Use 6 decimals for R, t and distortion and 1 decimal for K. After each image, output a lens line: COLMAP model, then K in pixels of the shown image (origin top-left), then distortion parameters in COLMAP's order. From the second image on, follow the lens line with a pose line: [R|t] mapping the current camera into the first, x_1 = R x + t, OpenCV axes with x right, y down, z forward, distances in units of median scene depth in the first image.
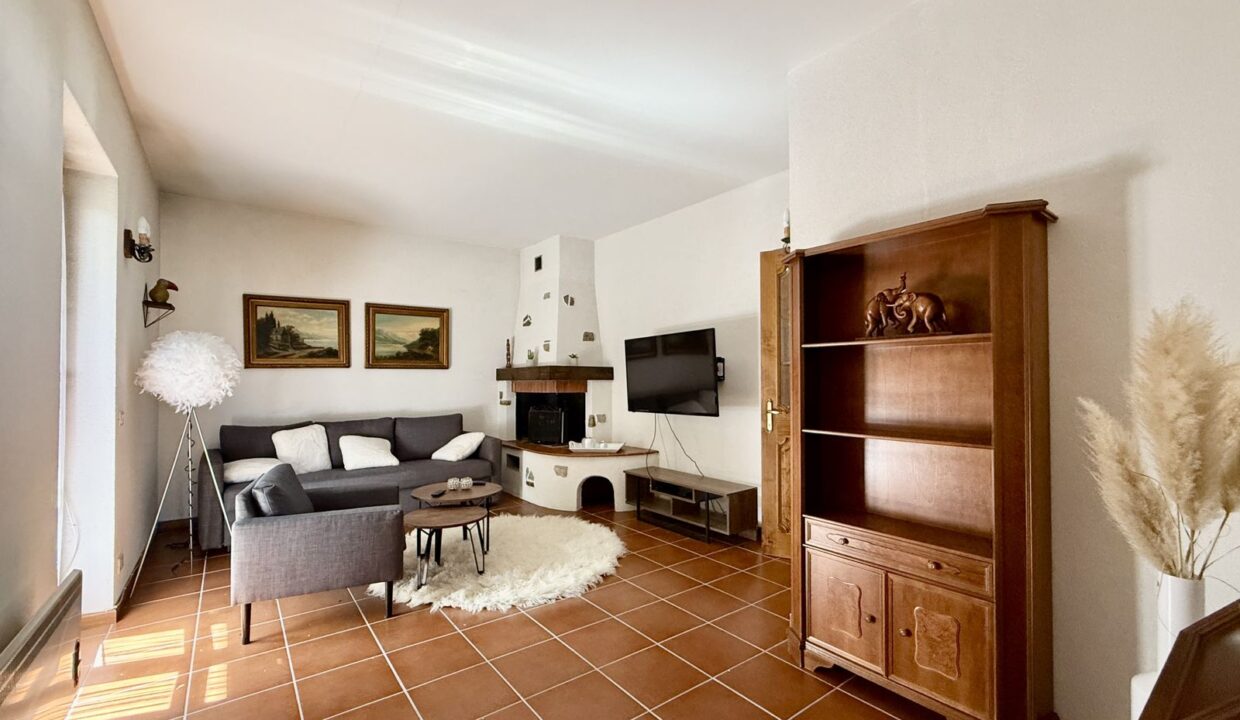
lens RADIAL K [[496.6, 0, 621.2], [0, 496.6, 366.7], [0, 0, 1]] dist [-0.002189, 0.001411]
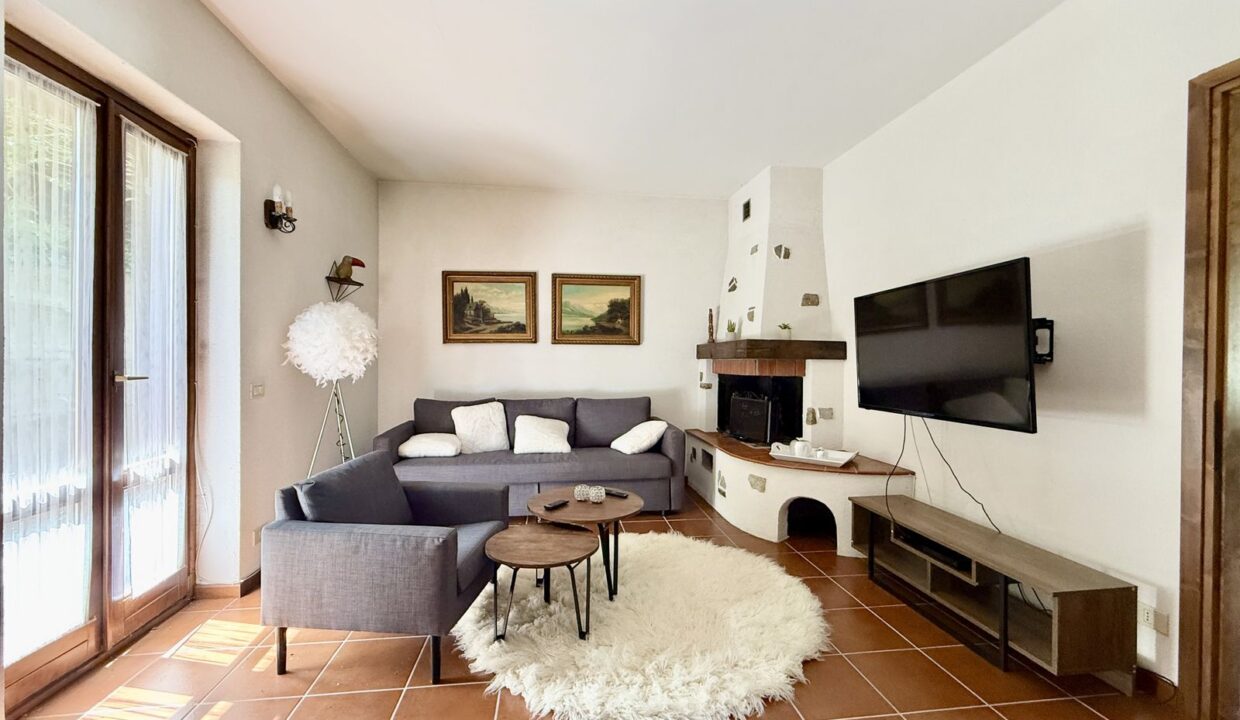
lens RADIAL K [[496.6, 0, 616.1], [0, 496.6, 360.2], [0, 0, 1]] dist [-0.002189, 0.001411]
pose [[0.869308, 0.012779, -0.494106, 0.059589], [0.000580, 0.999639, 0.026874, 0.010414], [0.494271, -0.023649, 0.868986, 0.283559]]
